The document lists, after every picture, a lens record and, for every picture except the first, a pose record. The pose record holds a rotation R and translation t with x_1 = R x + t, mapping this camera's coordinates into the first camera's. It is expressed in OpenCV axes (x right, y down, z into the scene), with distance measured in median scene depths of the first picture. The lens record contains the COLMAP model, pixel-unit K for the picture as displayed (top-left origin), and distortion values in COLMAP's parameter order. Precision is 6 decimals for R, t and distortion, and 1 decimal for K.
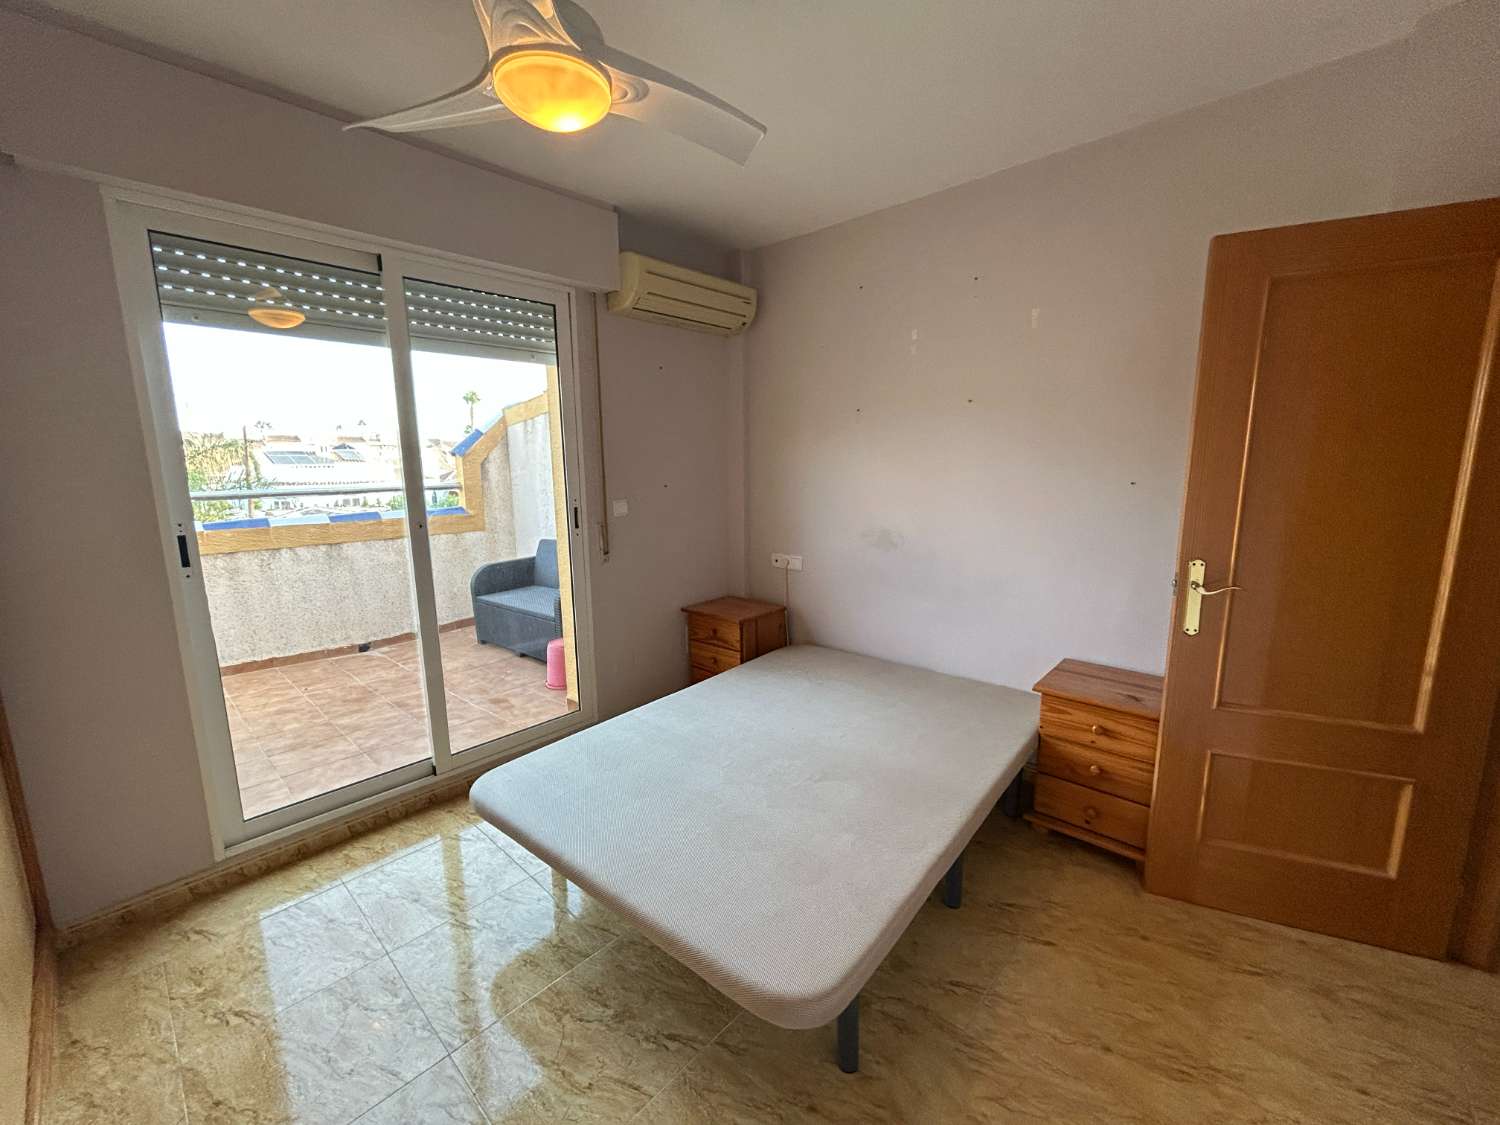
lens RADIAL K [[601.0, 0, 747.4], [0, 601.0, 560.2], [0, 0, 1]] dist [0.000491, -0.000106]
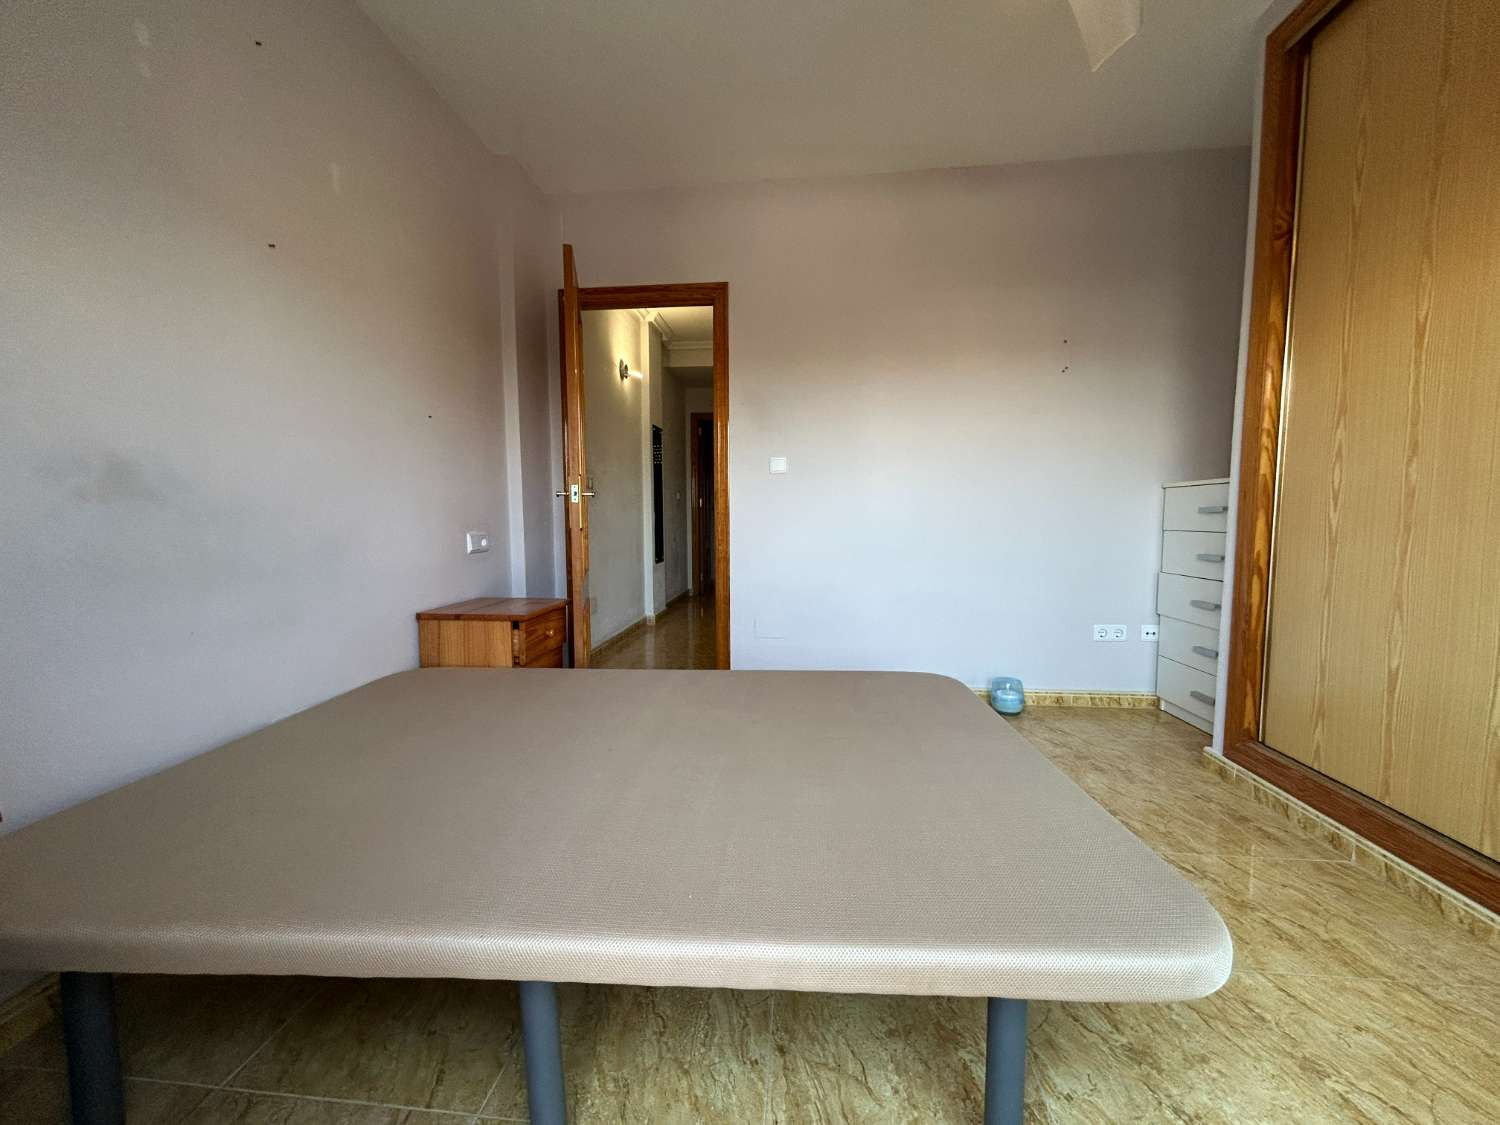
lens RADIAL K [[601.0, 0, 747.4], [0, 601.0, 559.0], [0, 0, 1]] dist [0.000491, -0.000106]
pose [[-0.620880, -0.039490, 0.782910, -0.506528], [0.147282, 0.975068, 0.165983, 0.017922], [-0.769945, 0.218364, -0.599584, 1.298300]]
